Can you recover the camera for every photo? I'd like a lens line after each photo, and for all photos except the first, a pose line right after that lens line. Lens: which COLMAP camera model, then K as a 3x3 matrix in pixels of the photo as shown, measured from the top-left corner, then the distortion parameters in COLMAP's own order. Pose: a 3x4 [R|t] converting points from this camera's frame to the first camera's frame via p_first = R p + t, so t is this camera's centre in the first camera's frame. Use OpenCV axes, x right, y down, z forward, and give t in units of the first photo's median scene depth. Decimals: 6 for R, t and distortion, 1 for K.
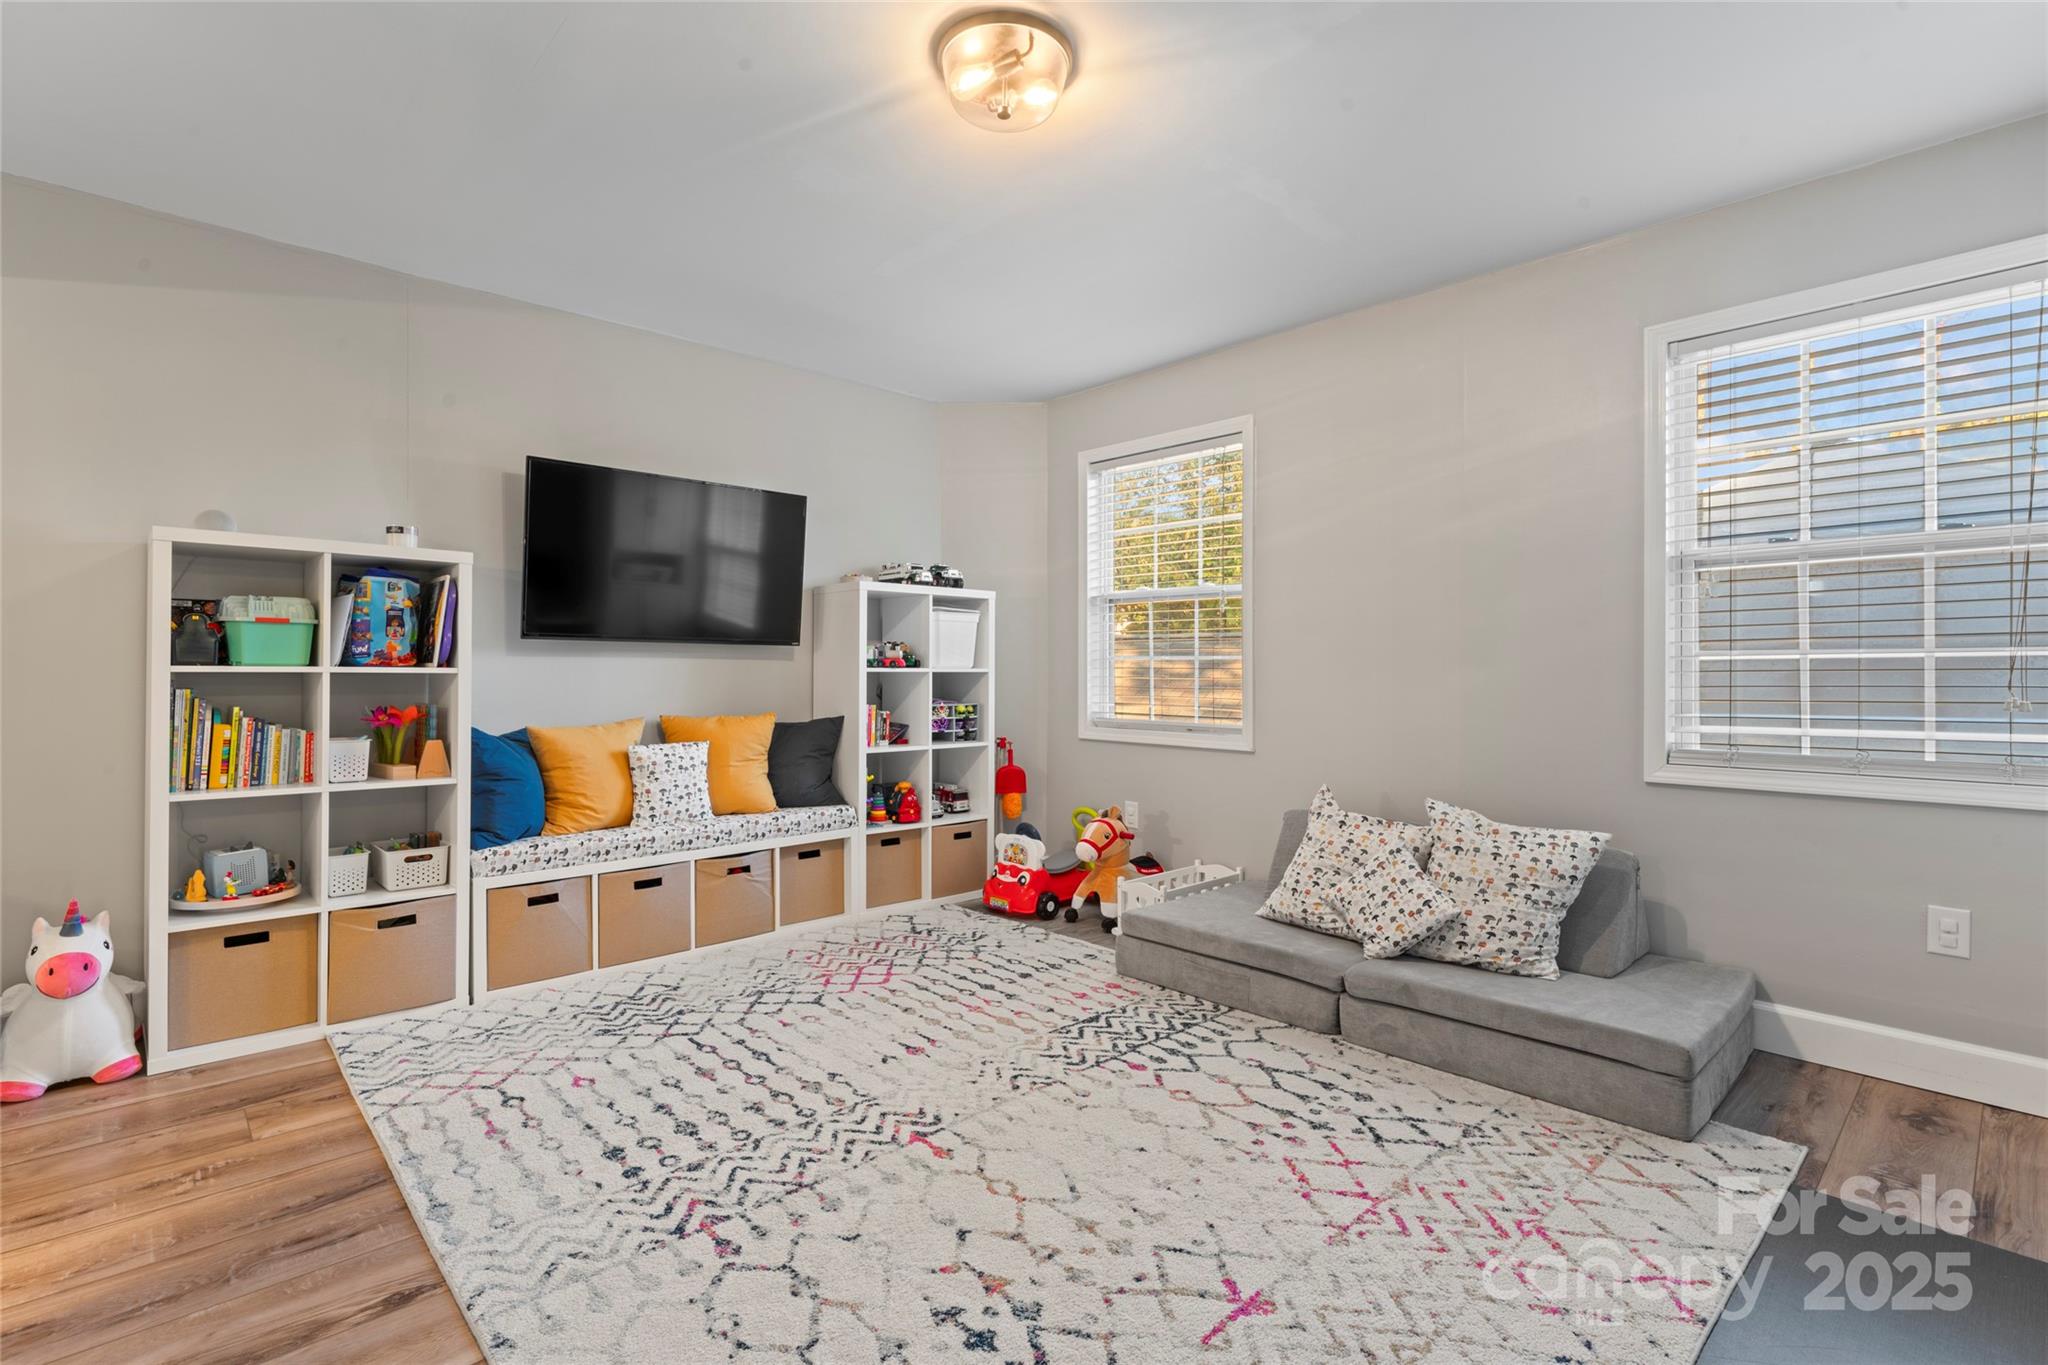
lens RADIAL K [[950.2, 0, 1020.0], [0, 950.2, 672.0], [0, 0, 1]] dist [0.000062, 0.000445]
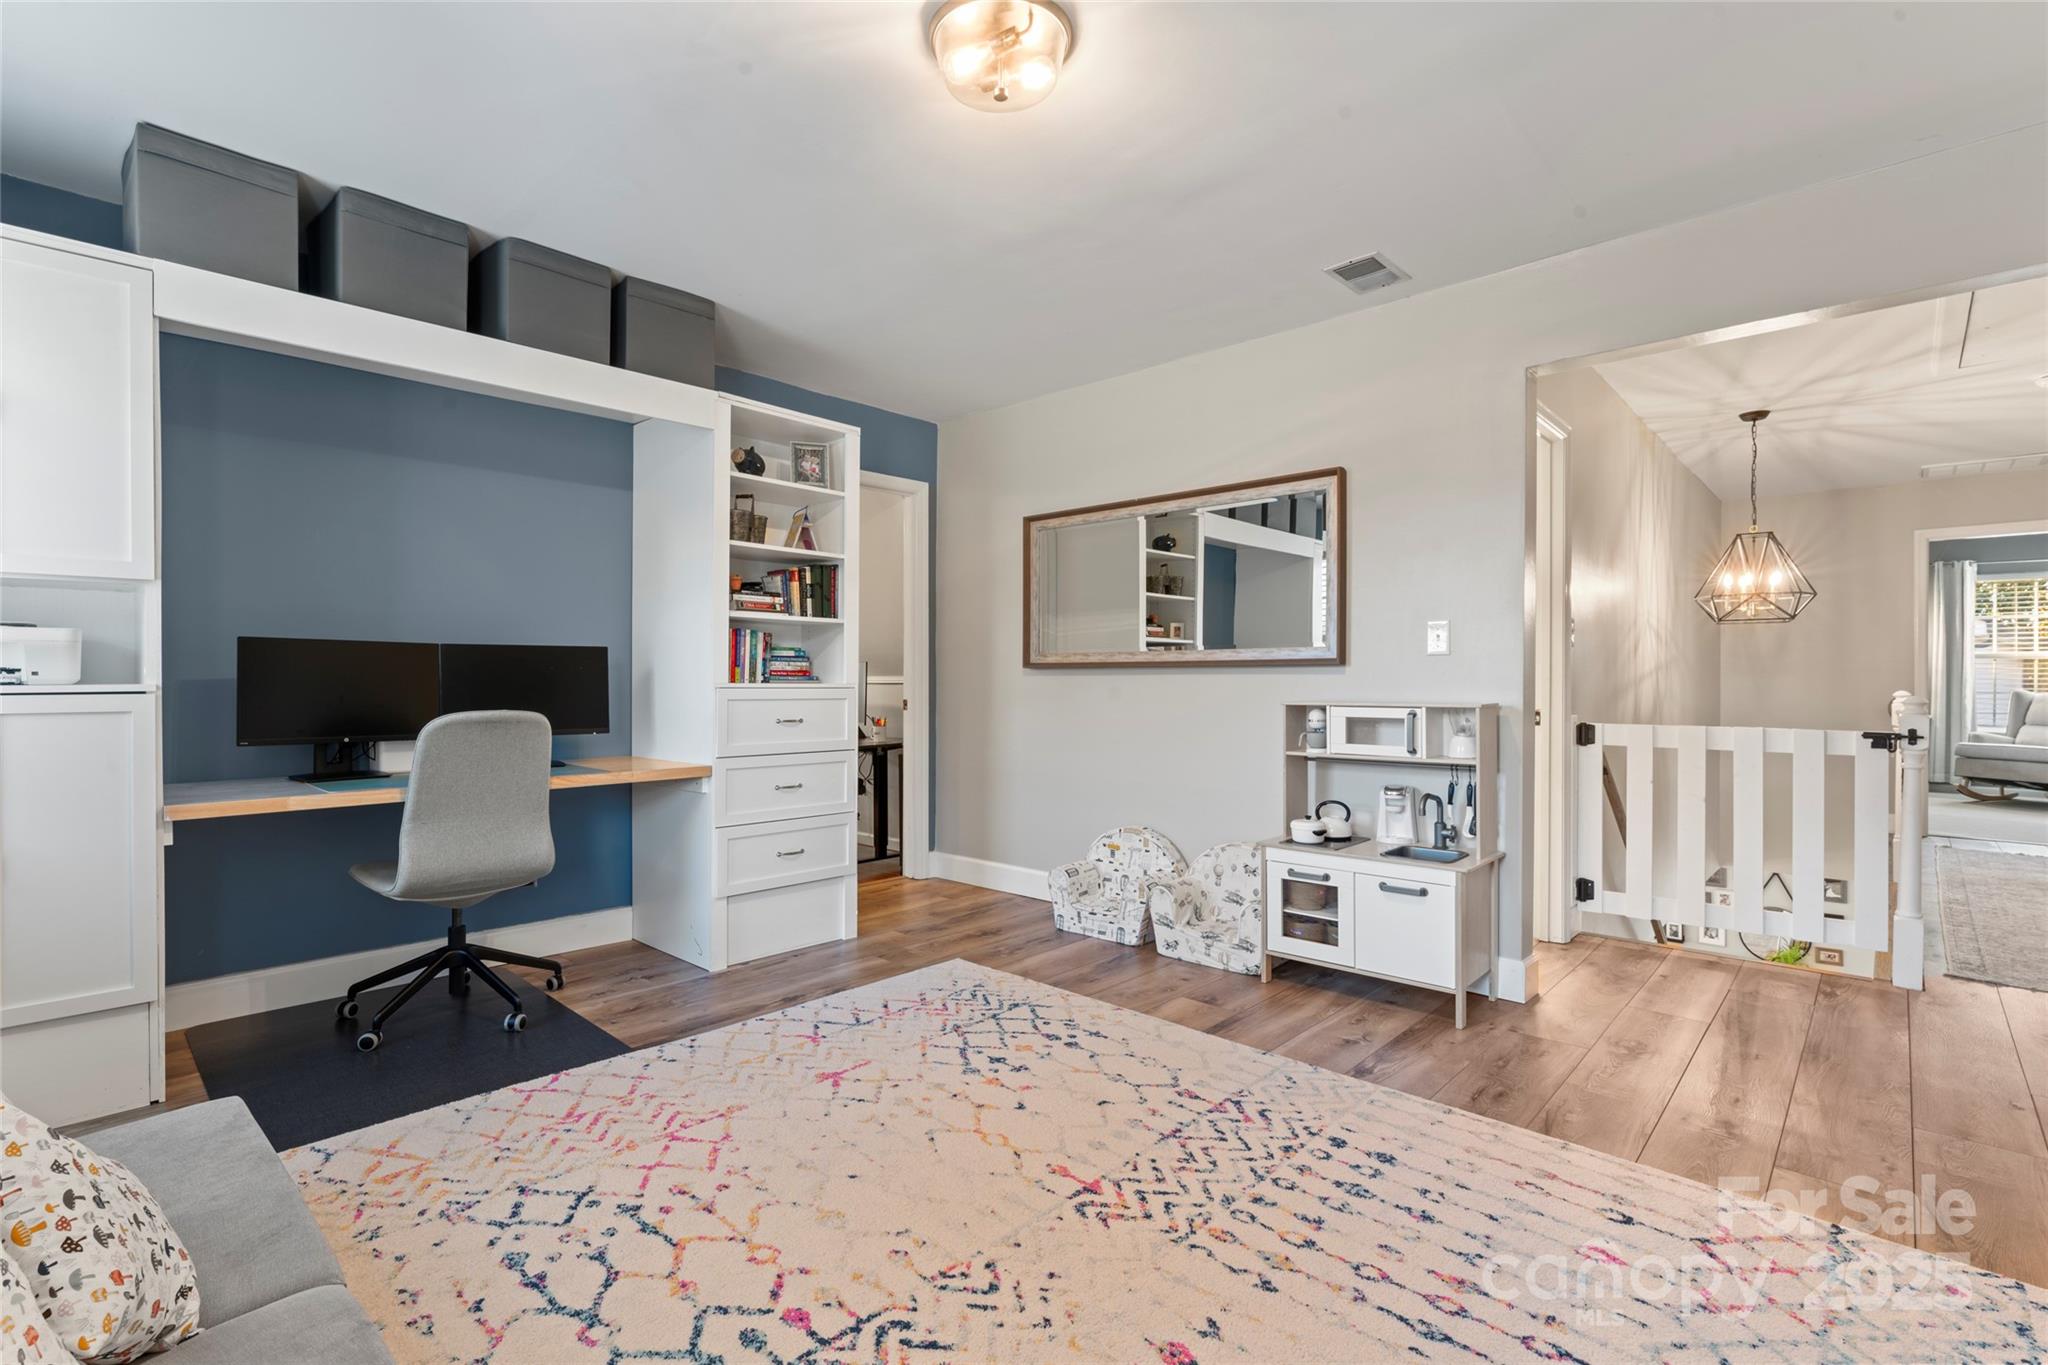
lens RADIAL K [[937.9, 0, 1024.0], [0, 937.9, 682.5], [0, 0, 1]] dist [-0.000443, 0.000160]
pose [[-0.997444, -0.002338, -0.071418, 0.020437], [-0.002675, 0.999986, 0.004631, -0.000447], [0.071406, 0.004810, -0.997436, 1.605234]]
